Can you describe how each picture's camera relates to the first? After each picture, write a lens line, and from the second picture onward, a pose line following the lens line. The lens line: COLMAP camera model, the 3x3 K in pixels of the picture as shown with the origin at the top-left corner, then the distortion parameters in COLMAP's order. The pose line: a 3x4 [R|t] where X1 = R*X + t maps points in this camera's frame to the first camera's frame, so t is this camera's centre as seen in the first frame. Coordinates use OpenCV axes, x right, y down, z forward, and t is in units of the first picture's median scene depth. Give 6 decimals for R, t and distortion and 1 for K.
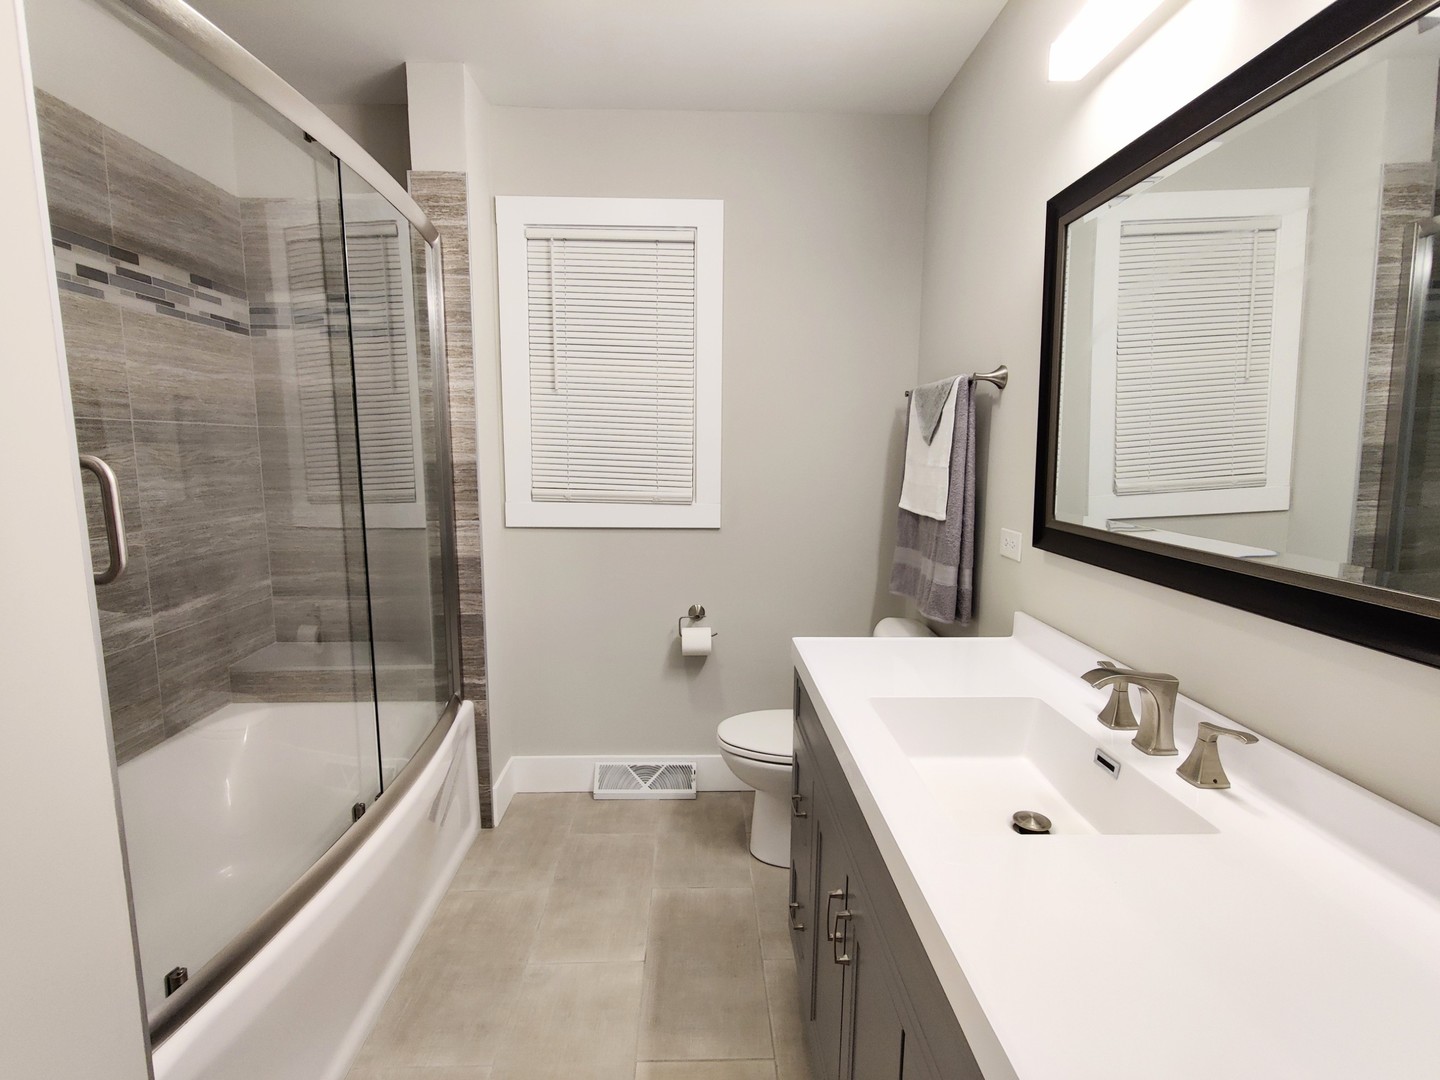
lens RADIAL K [[702.1, 0, 722.1], [0, 702.1, 542.1], [0, 0, 1]] dist [-0.001267, -0.000882]
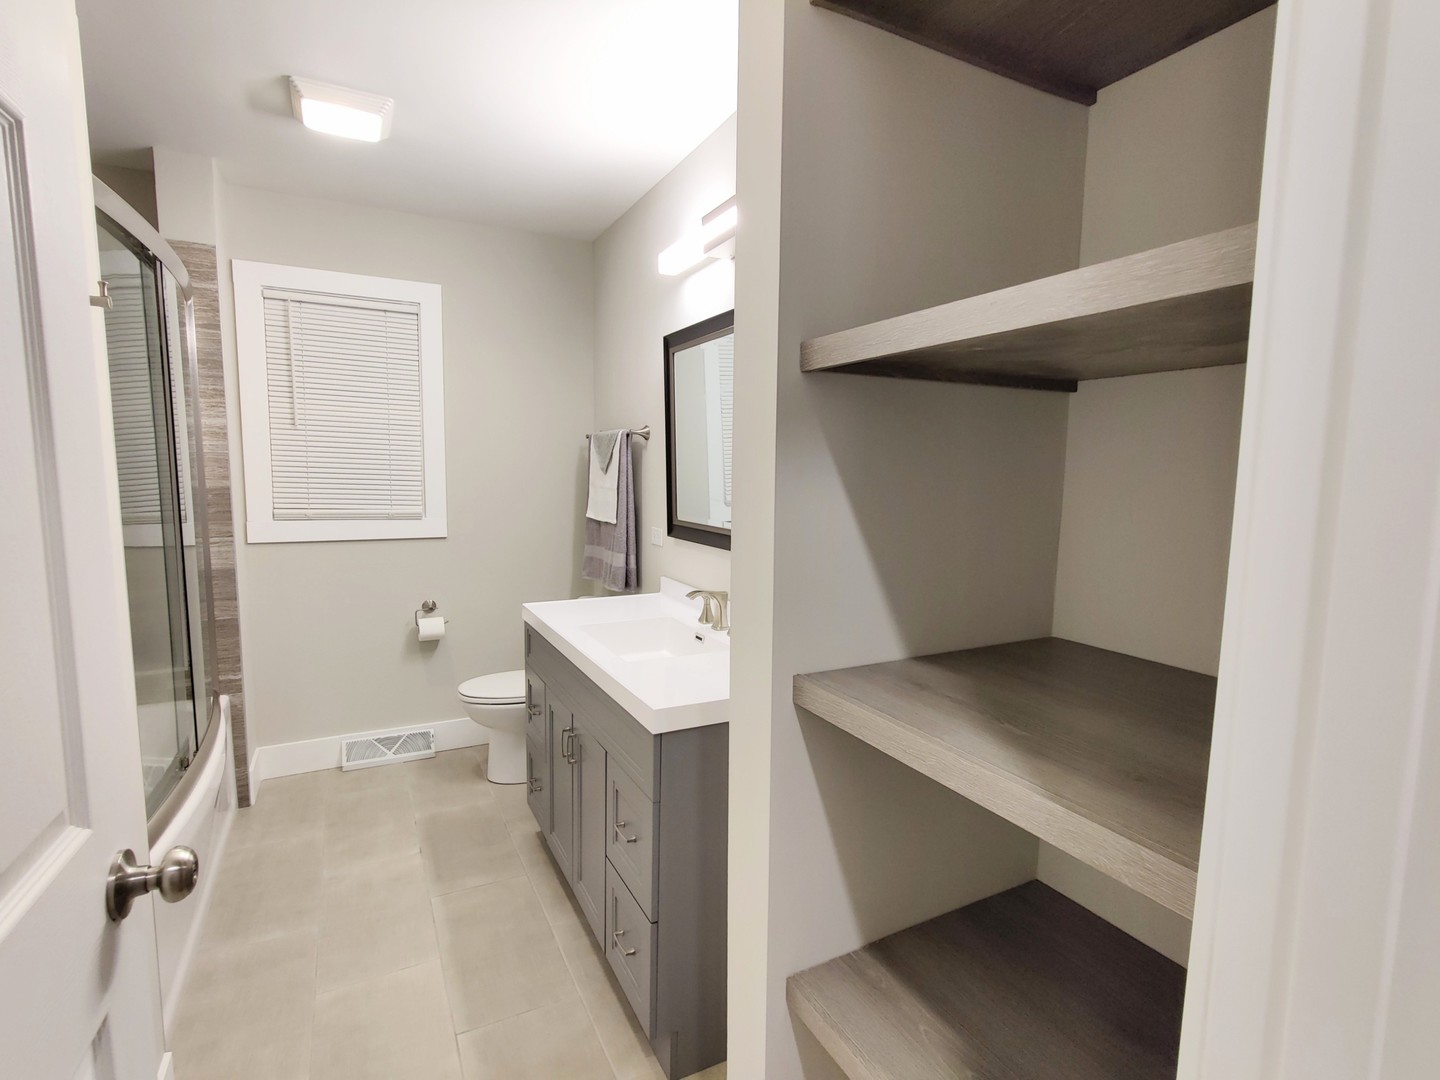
lens RADIAL K [[702.1, 0, 722.1], [0, 702.1, 542.1], [0, 0, 1]] dist [-0.001267, -0.000882]
pose [[0.901137, -0.041473, 0.431546, -0.116791], [0.051795, 0.998583, -0.012190, 0.033855], [-0.430429, 0.033336, 0.902008, -0.403106]]
